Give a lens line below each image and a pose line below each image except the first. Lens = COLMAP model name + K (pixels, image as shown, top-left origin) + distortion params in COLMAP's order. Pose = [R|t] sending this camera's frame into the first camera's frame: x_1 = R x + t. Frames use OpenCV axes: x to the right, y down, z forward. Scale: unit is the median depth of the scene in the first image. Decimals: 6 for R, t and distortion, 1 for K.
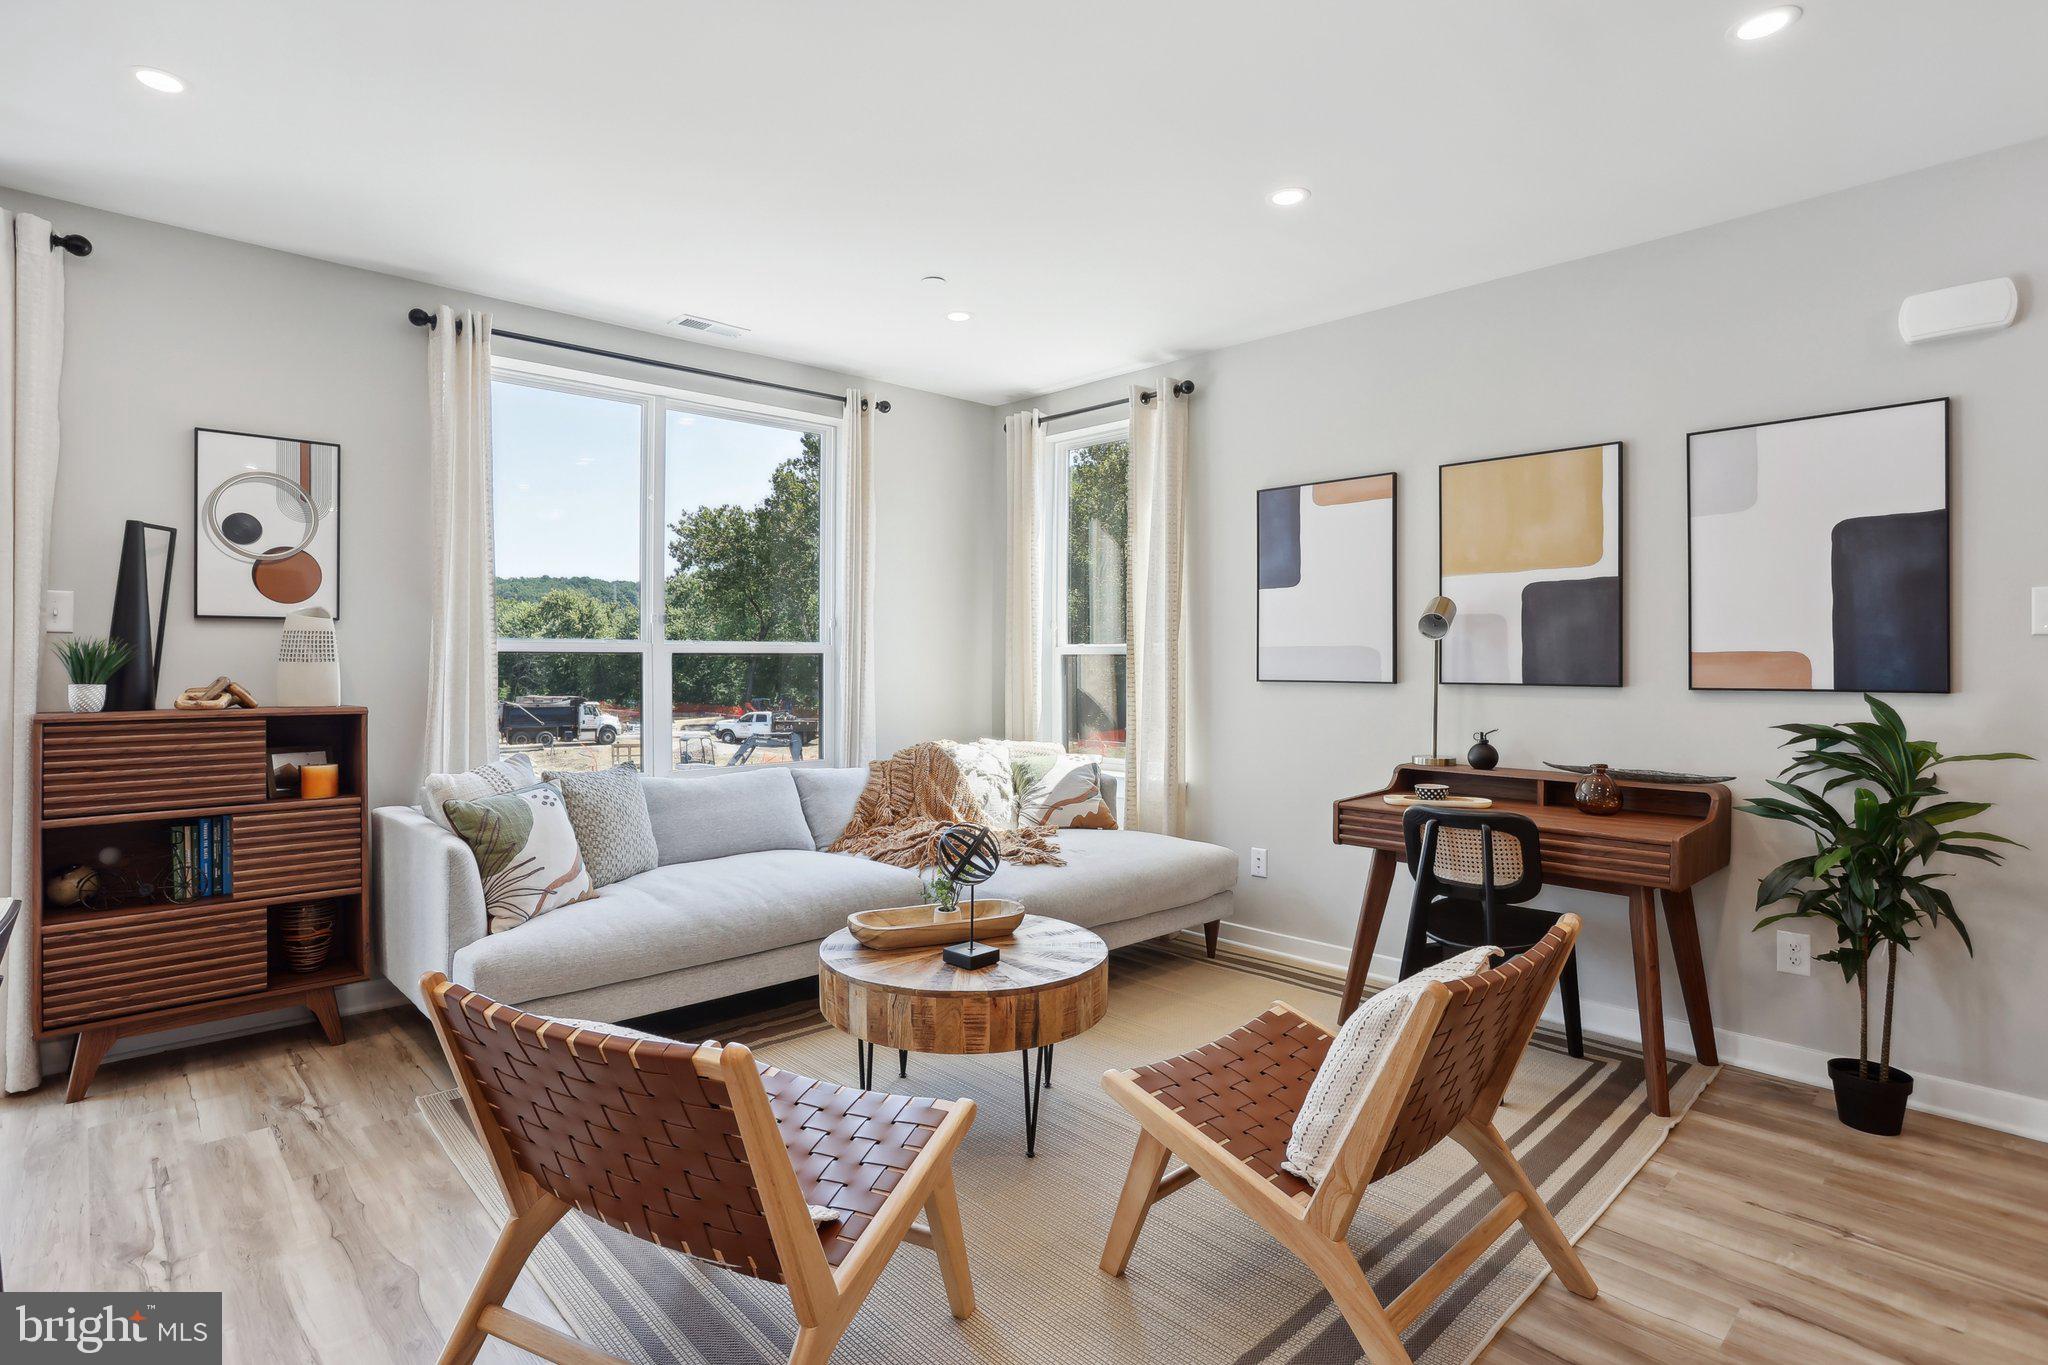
lens RADIAL K [[1037.4, 0, 936.9], [0, 1037.4, 649.0], [0, 0, 1]] dist [-0.036146, 0.016386]
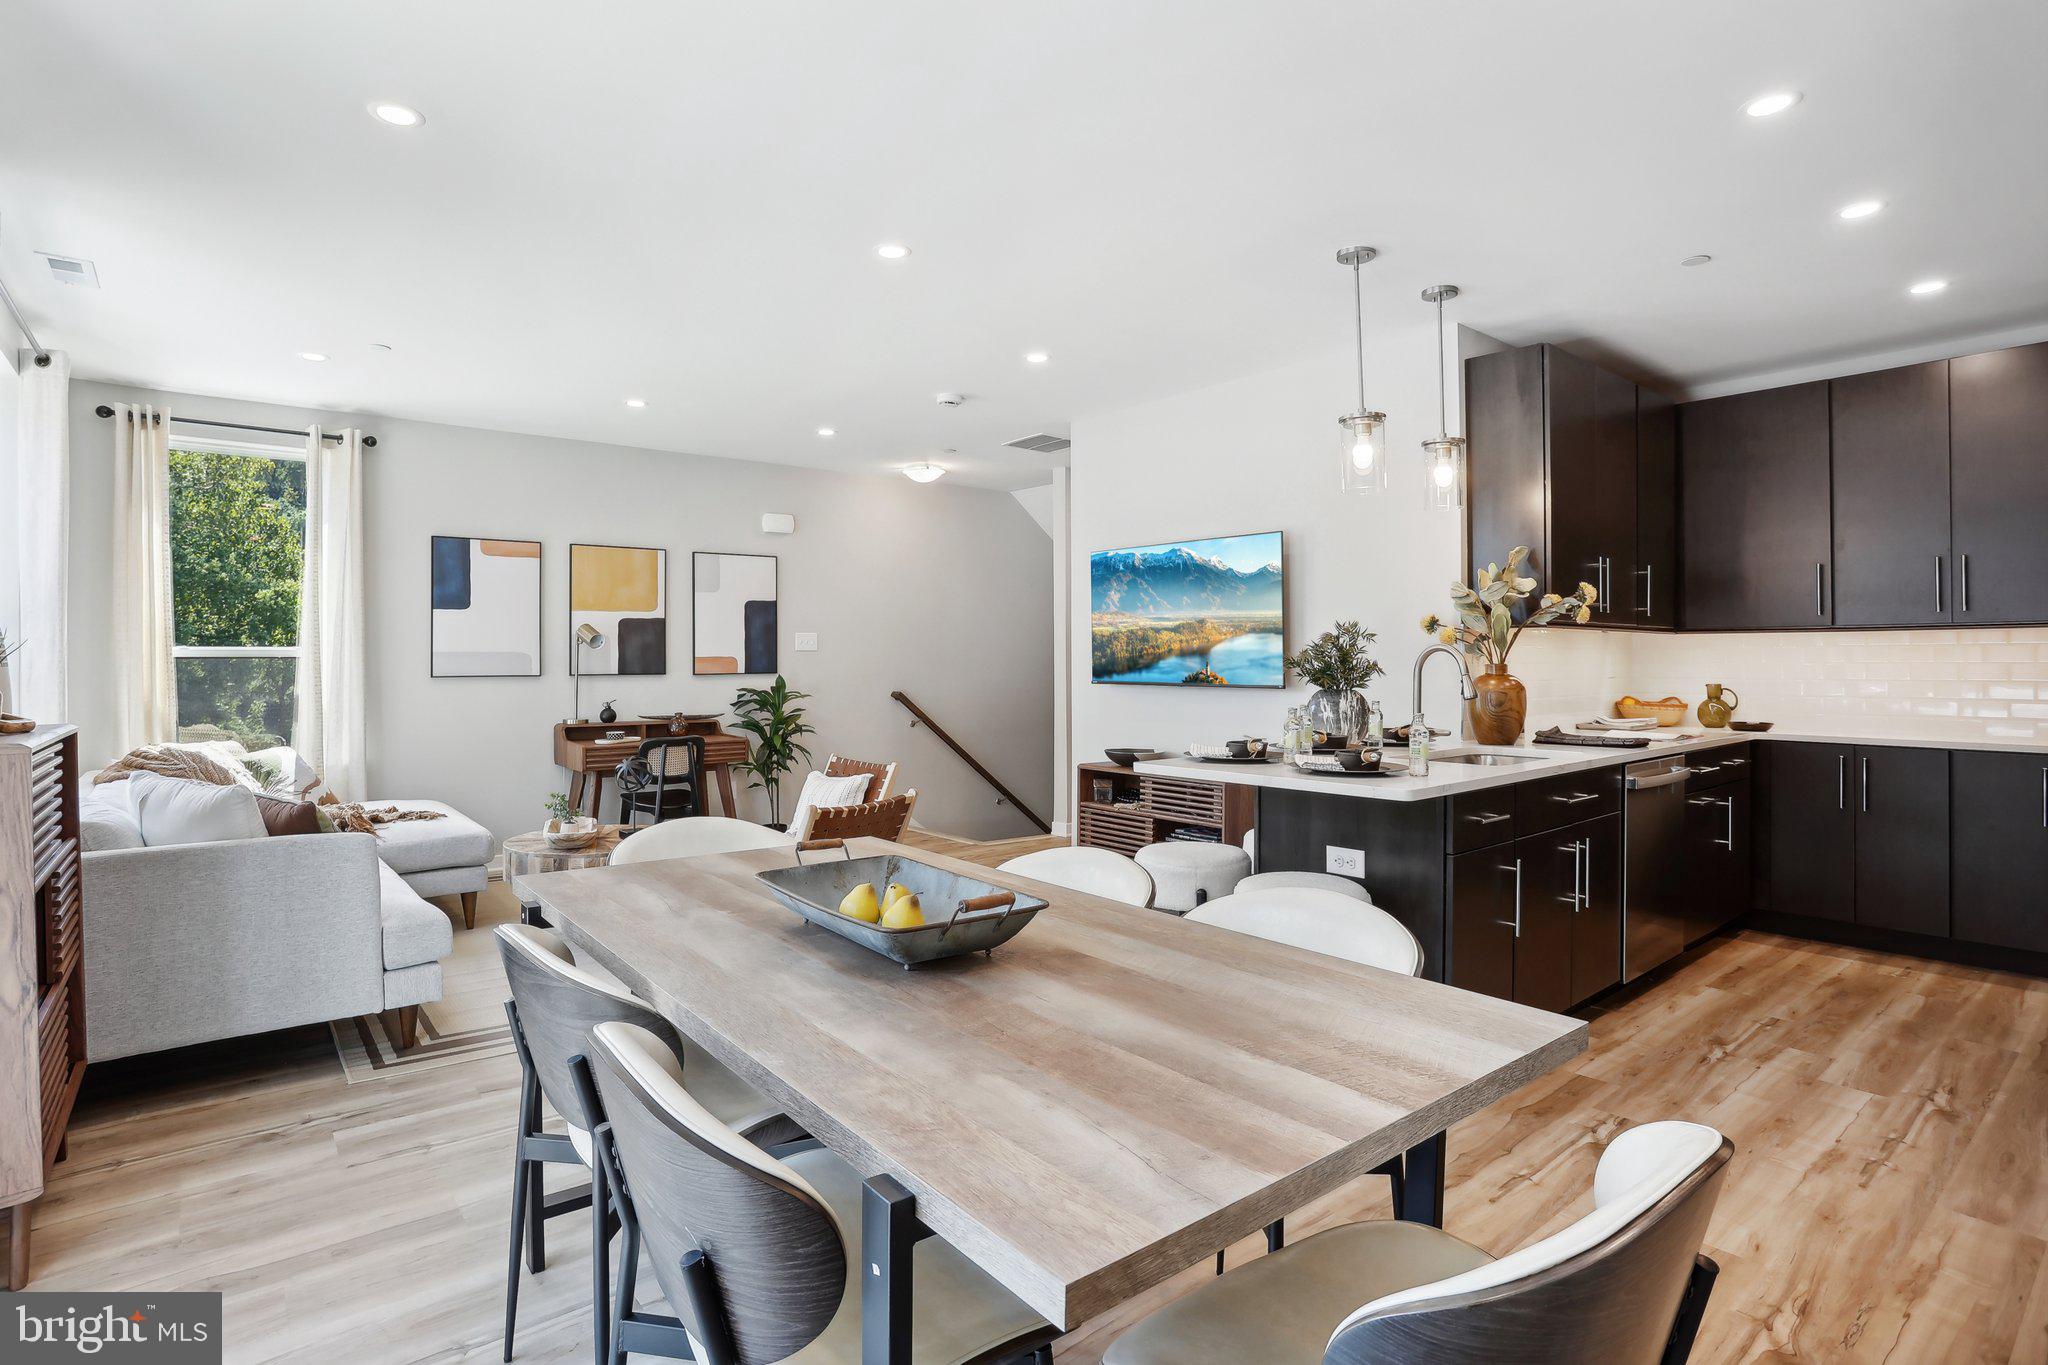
lens RADIAL K [[1037.4, 0, 1029.5], [0, 1037.4, 658.6], [0, 0, 1]] dist [-0.036146, 0.016386]
pose [[0.032748, -0.001308, 0.999463, -1.257761], [-0.007696, 0.999969, 0.001561, -0.001971], [-0.999434, -0.007743, 0.032737, 0.223849]]
